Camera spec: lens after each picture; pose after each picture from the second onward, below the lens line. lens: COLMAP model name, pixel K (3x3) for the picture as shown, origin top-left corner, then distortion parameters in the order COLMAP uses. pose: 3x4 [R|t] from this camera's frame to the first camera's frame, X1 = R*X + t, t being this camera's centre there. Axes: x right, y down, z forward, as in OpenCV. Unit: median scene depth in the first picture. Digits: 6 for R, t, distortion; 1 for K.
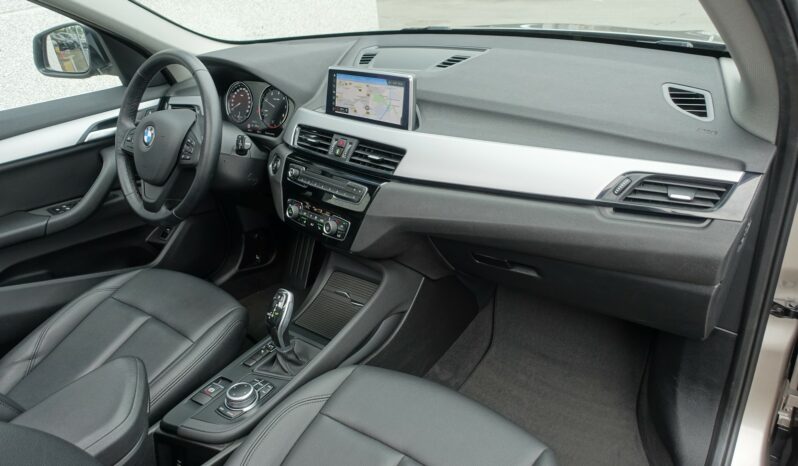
lens RADIAL K [[544.0, 0, 399.0], [0, 544.0, 233.0], [0, 0, 1]] dist [-0.002253, -0.003126]
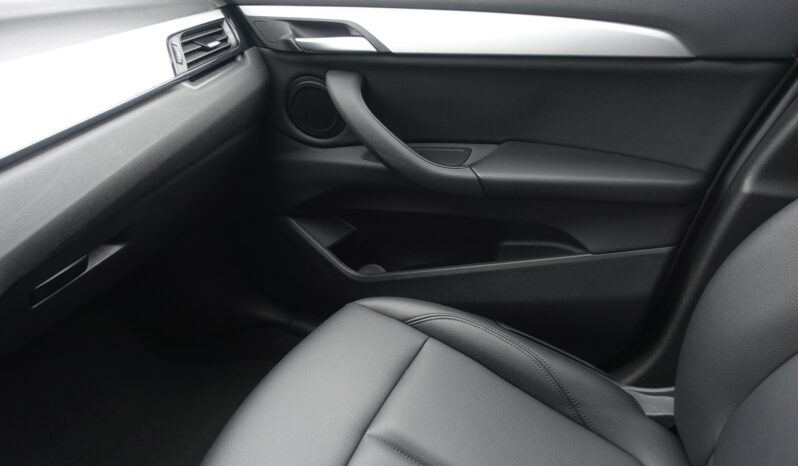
lens RADIAL K [[544.0, 0, 399.0], [0, 544.0, 233.0], [0, 0, 1]] dist [-0.002253, -0.003126]
pose [[-0.195880, -0.432422, 0.880138, -0.403946], [0.504496, 0.725201, 0.468579, -0.079628], [-0.840901, 0.535812, 0.076103, 0.593453]]
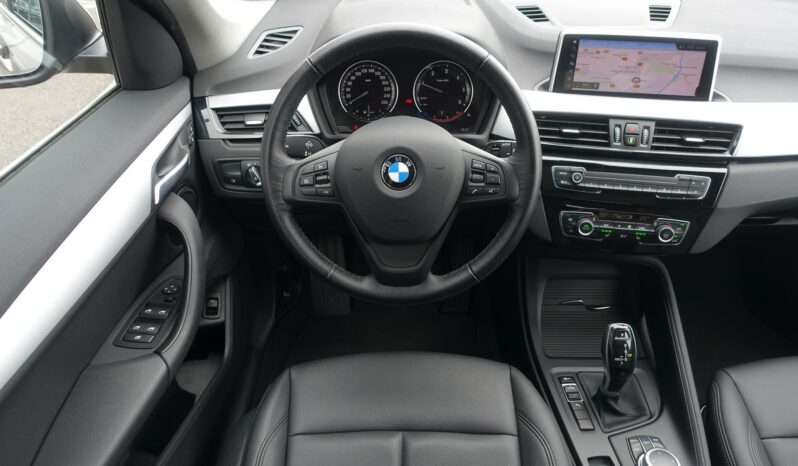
lens RADIAL K [[544.0, 0, 399.0], [0, 544.0, 233.0], [0, 0, 1]] dist [-0.002253, -0.003126]
pose [[0.812757, -0.275226, 0.513495, -0.850591], [0.208216, 0.960390, 0.185193, -0.241252], [-0.544126, -0.043599, 0.837870, 0.514353]]
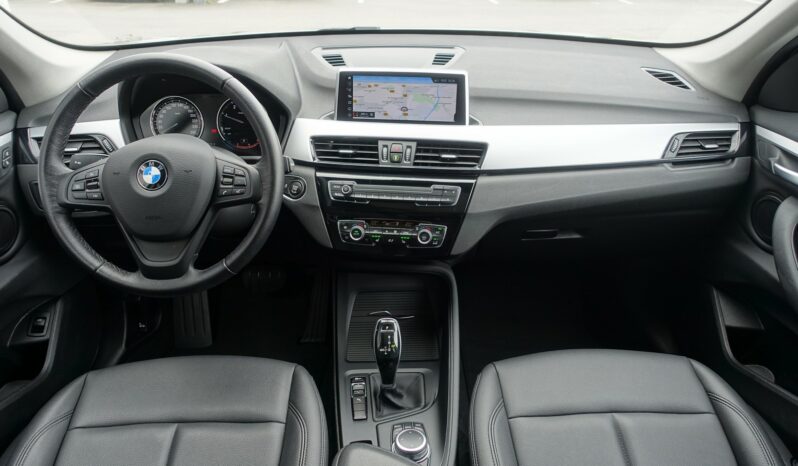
lens RADIAL K [[544.0, 0, 399.0], [0, 544.0, 233.0], [0, 0, 1]] dist [-0.002253, -0.003126]
pose [[0.787031, -0.213031, 0.578965, -0.678115], [0.223379, 0.973210, 0.054437, -0.075512], [-0.575051, 0.086485, 0.813533, 0.259390]]
